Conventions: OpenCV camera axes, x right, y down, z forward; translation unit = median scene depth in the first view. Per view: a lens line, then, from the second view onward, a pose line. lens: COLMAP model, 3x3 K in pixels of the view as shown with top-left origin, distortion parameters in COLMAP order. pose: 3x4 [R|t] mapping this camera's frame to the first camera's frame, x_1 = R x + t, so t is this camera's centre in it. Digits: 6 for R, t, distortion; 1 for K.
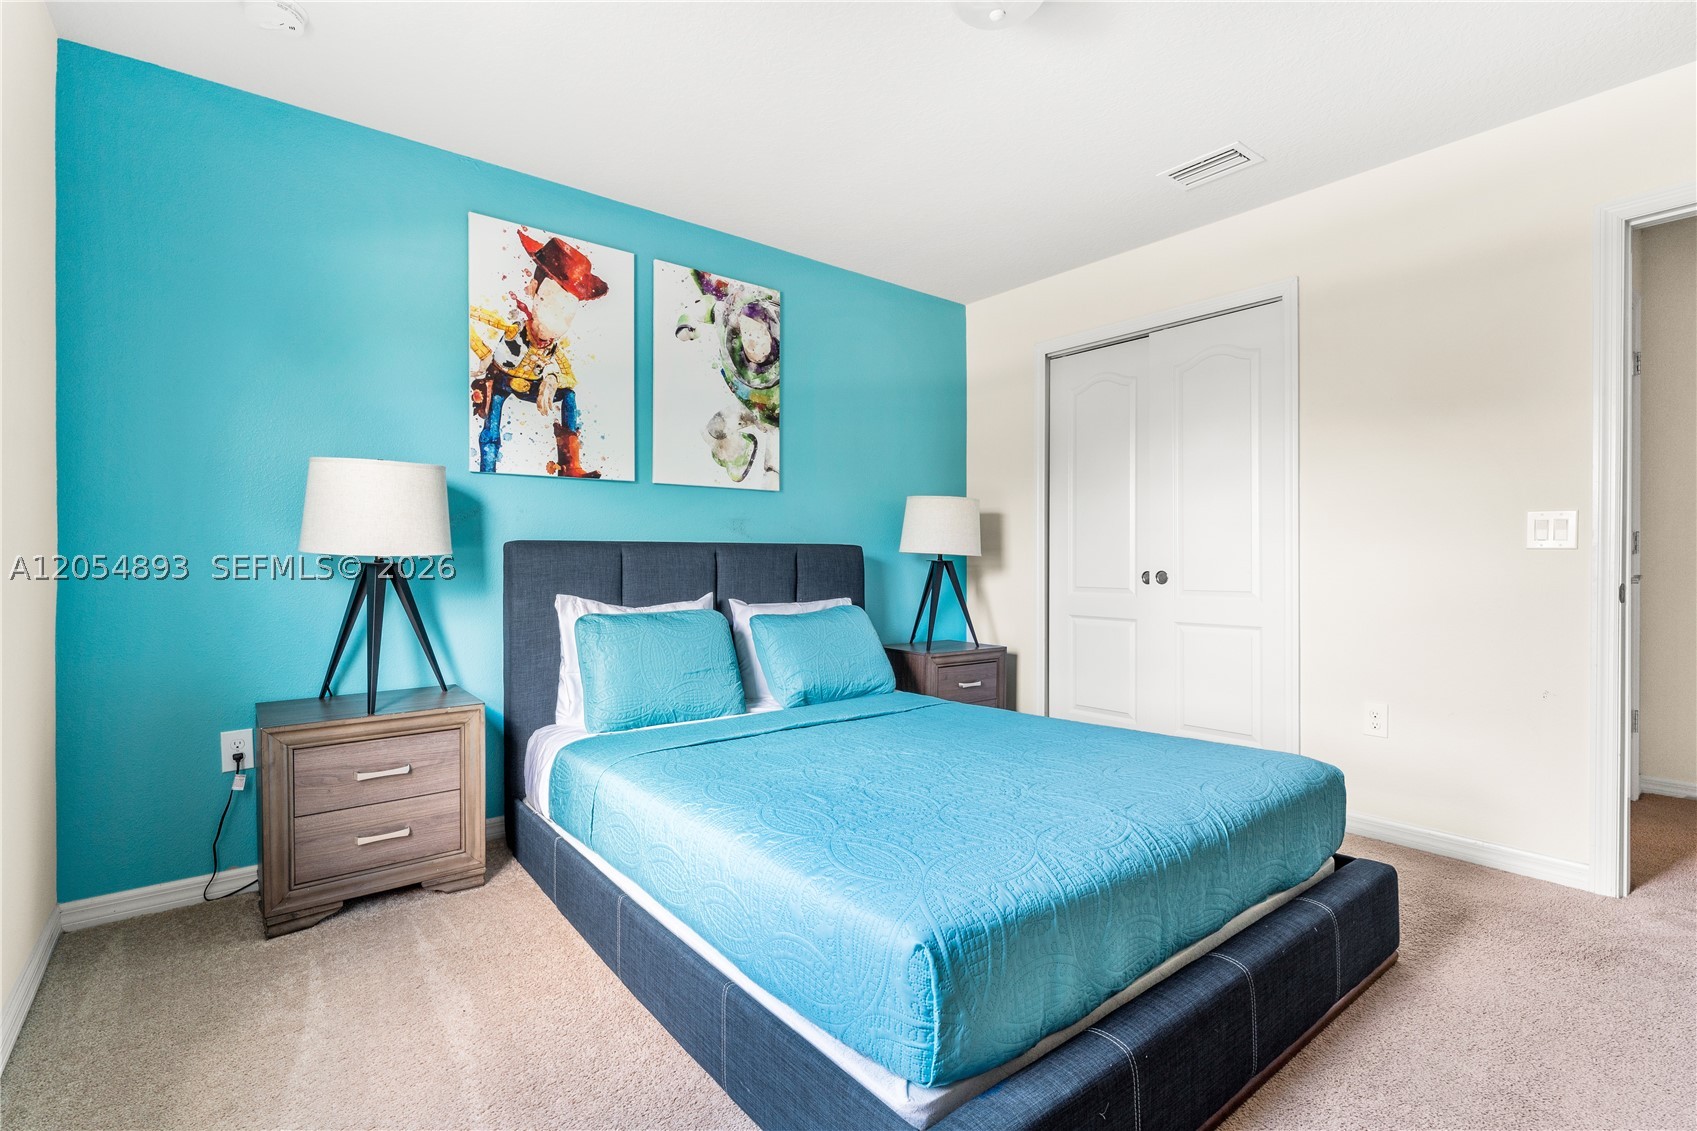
lens RADIAL K [[799.6, 0, 849.0], [0, 799.6, 575.2], [0, 0, 1]] dist [-0.000444, -0.001355]
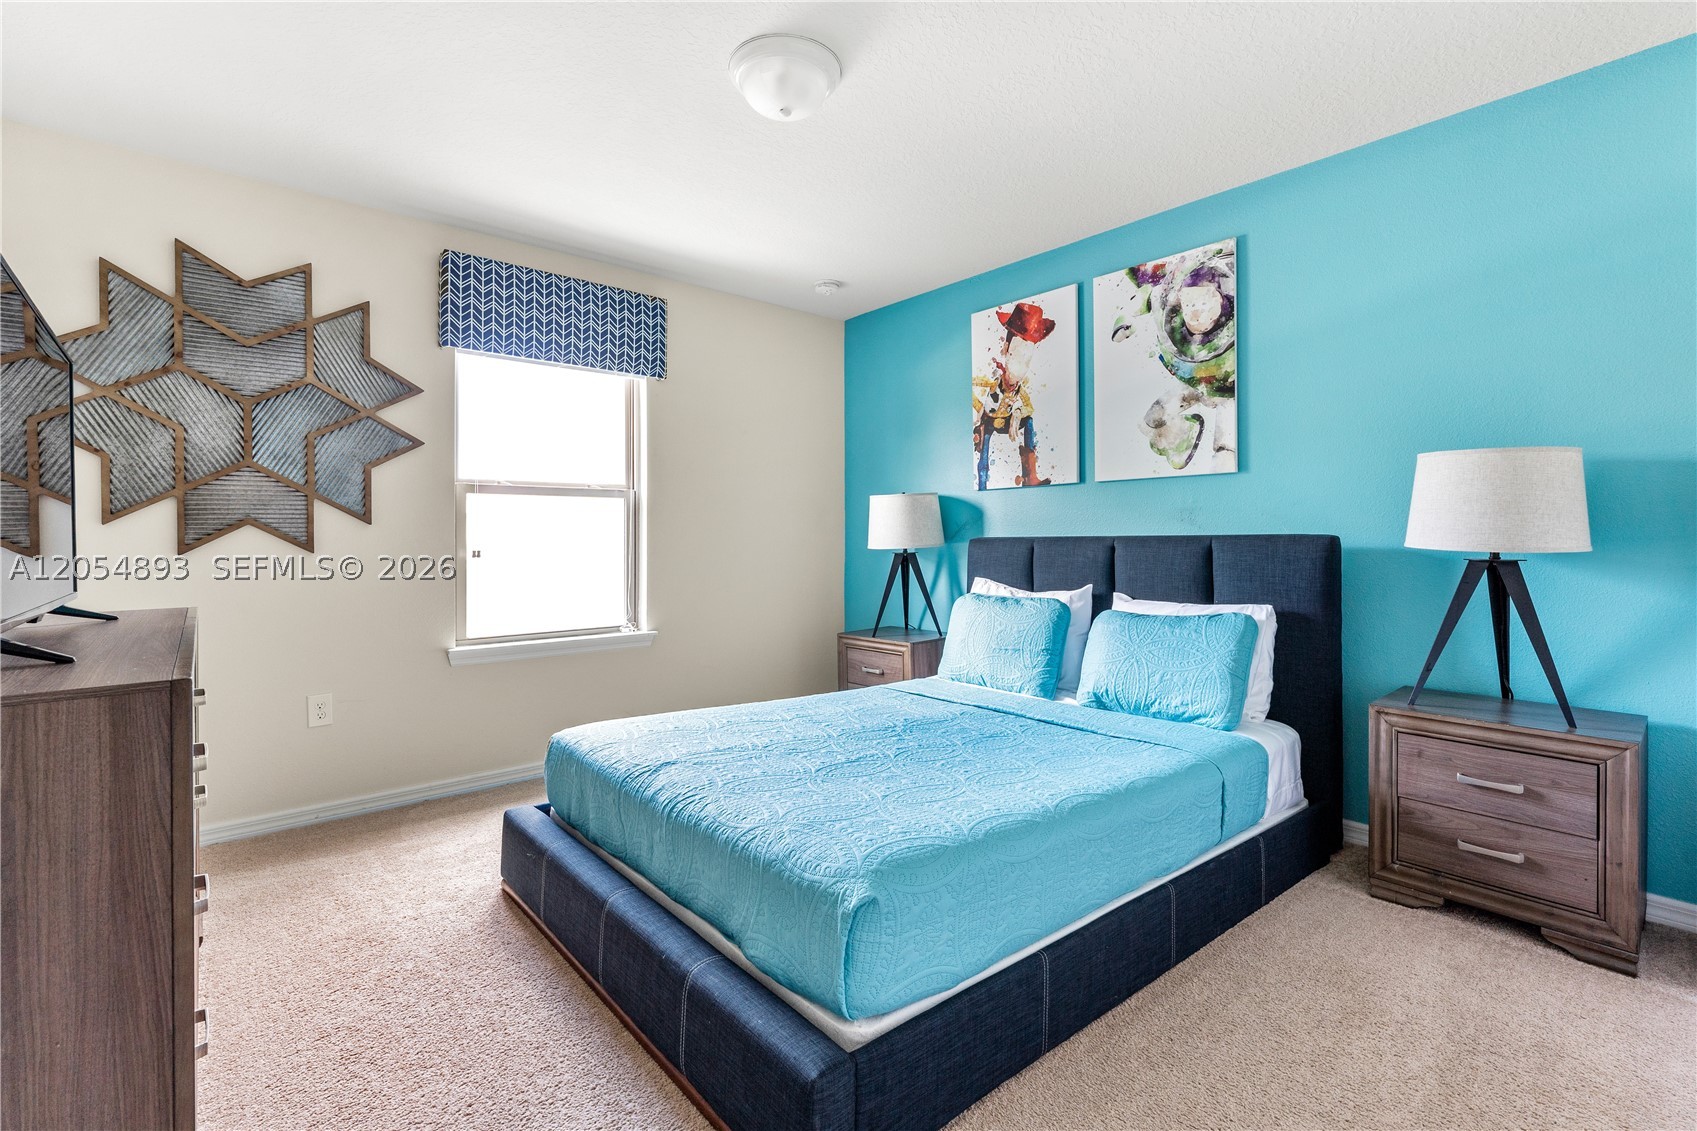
lens RADIAL K [[786.9, 0, 850.1], [0, 786.9, 547.3], [0, 0, 1]] dist [-0.000603, 0.000261]
pose [[0.011184, 0.002679, -0.999934, 0.811964], [-0.023420, 0.999723, 0.002417, -0.020860], [0.999663, 0.023391, 0.011244, 0.645606]]
